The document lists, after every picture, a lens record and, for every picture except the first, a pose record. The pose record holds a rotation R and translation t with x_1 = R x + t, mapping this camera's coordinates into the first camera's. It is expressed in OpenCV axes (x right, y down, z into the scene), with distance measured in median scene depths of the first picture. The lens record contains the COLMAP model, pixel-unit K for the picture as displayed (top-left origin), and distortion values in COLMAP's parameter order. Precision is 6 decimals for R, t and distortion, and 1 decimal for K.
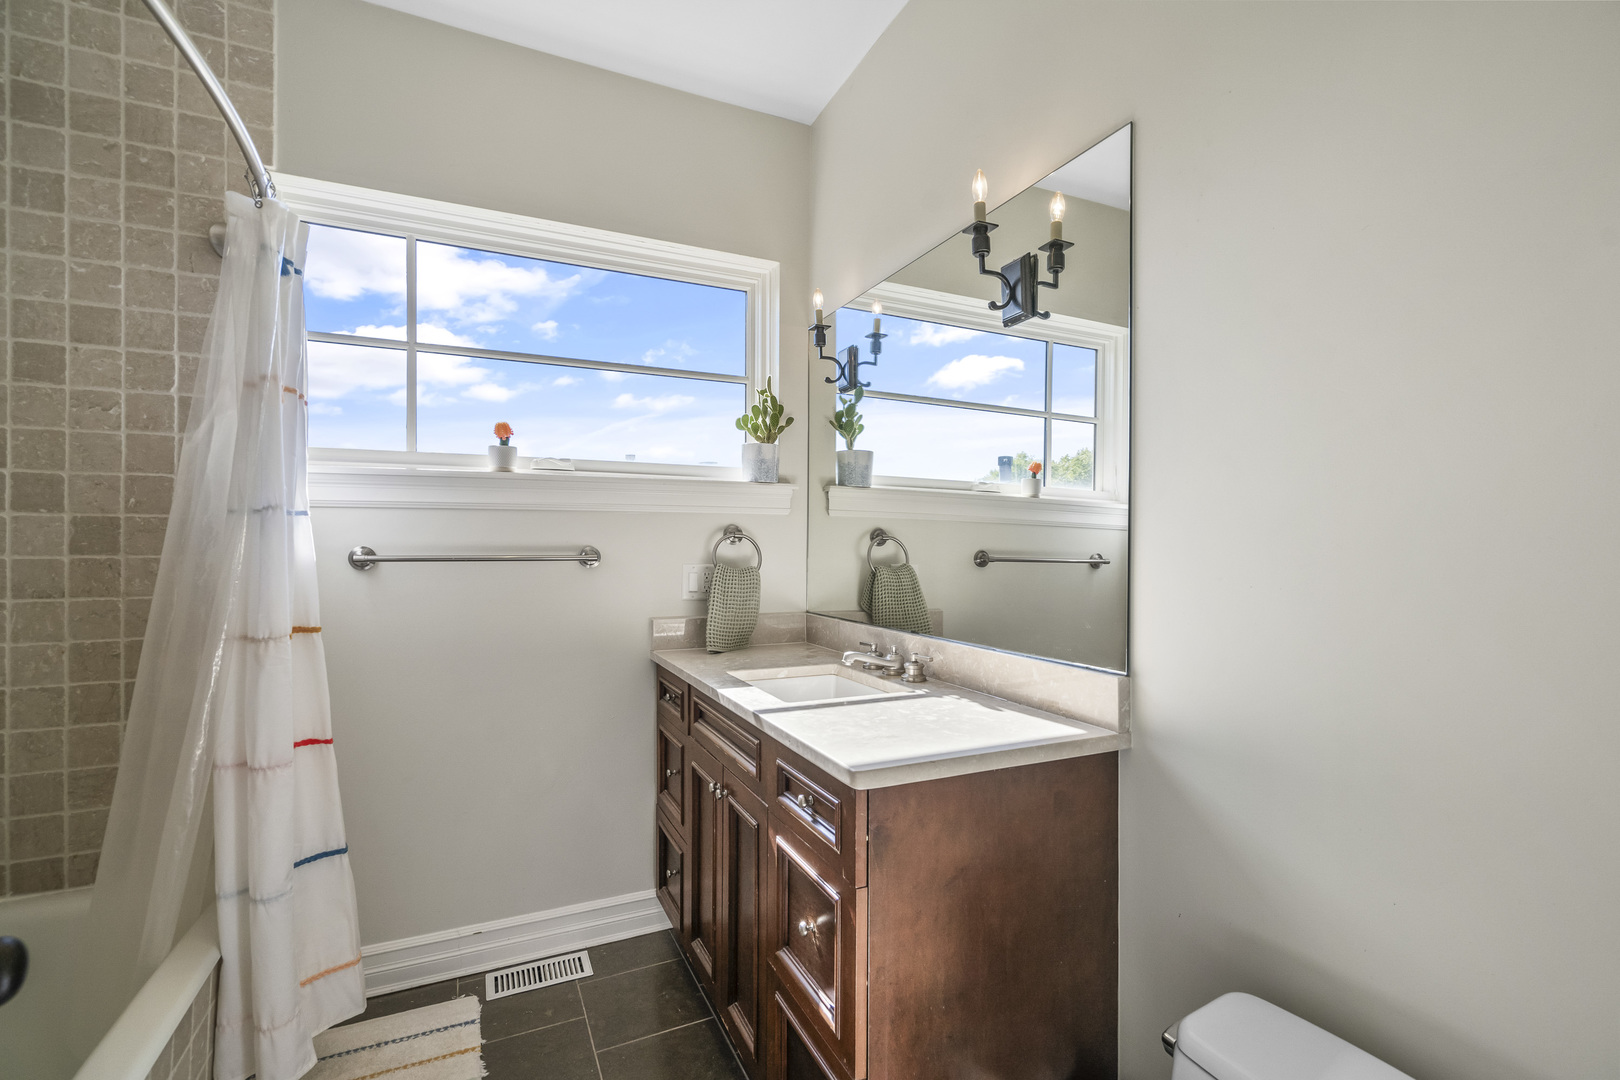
lens RADIAL K [[735.0, 0, 811.6], [0, 735.0, 543.4], [0, 0, 1]] dist [-0.009765, 0.004259]
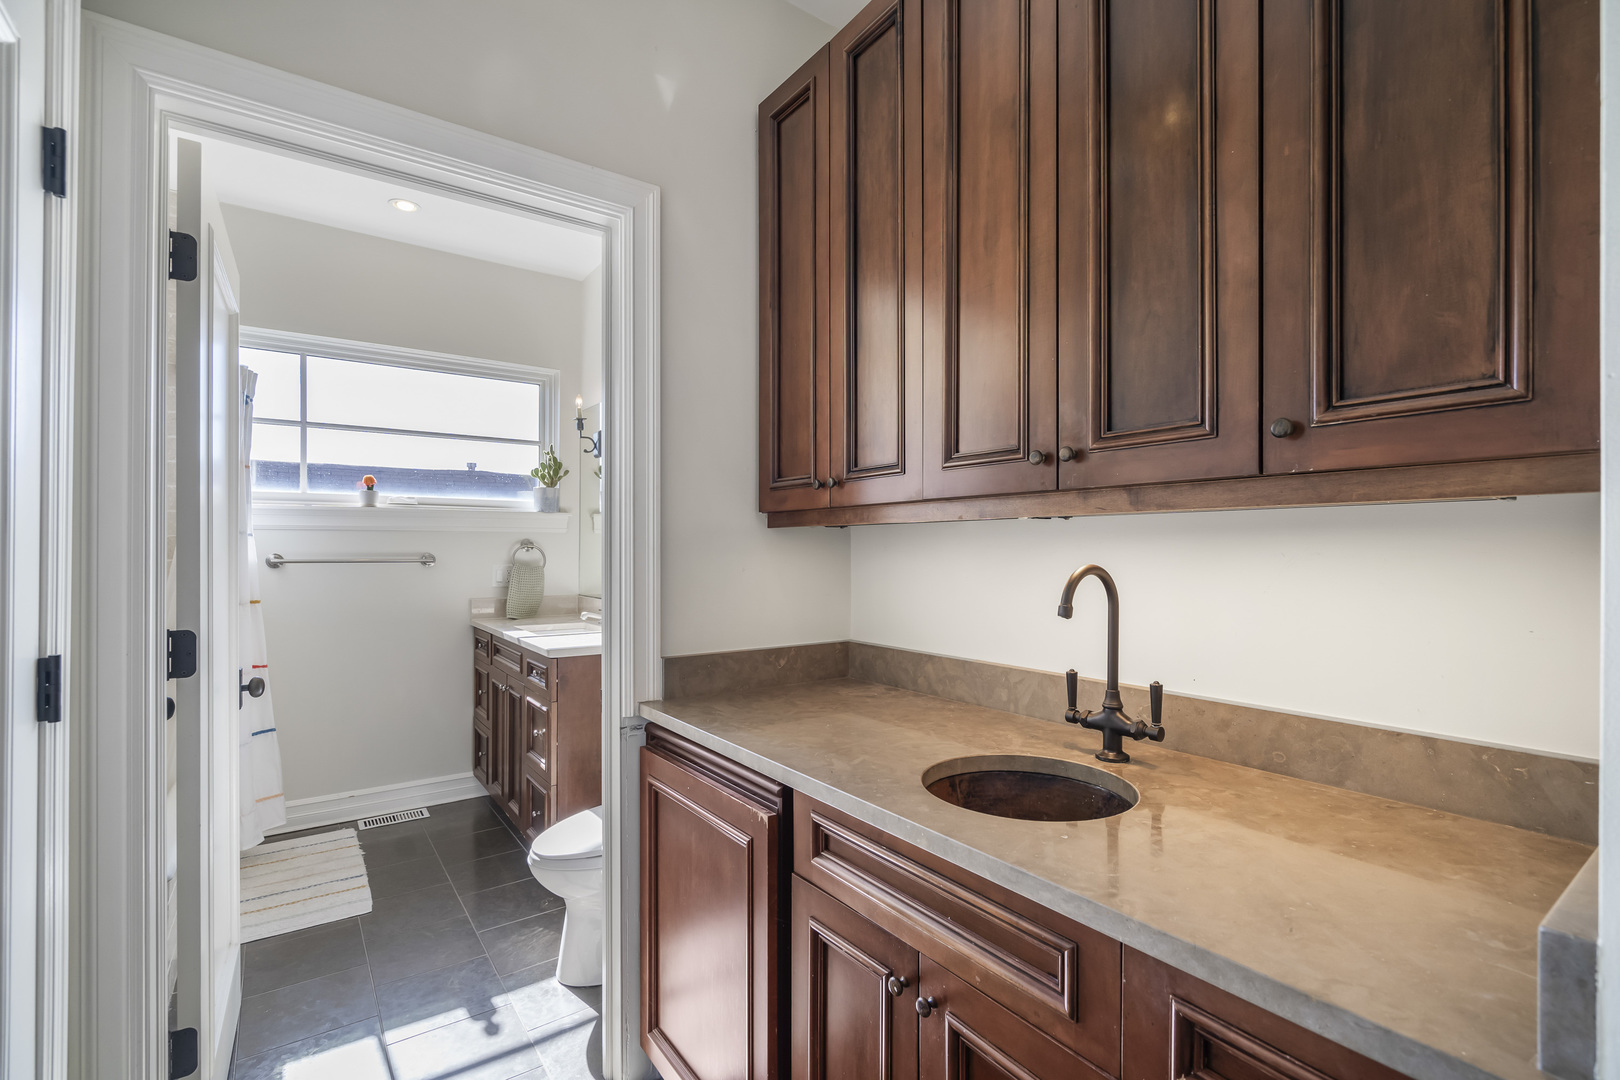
lens RADIAL K [[735.0, 0, 813.8], [0, 735.0, 546.8], [0, 0, 1]] dist [-0.009765, 0.004259]
pose [[0.982410, 0.000330, 0.186736, 0.216618], [-0.000111, 0.999999, -0.001182, -0.007583], [-0.186736, 0.001141, 0.982409, -0.699998]]
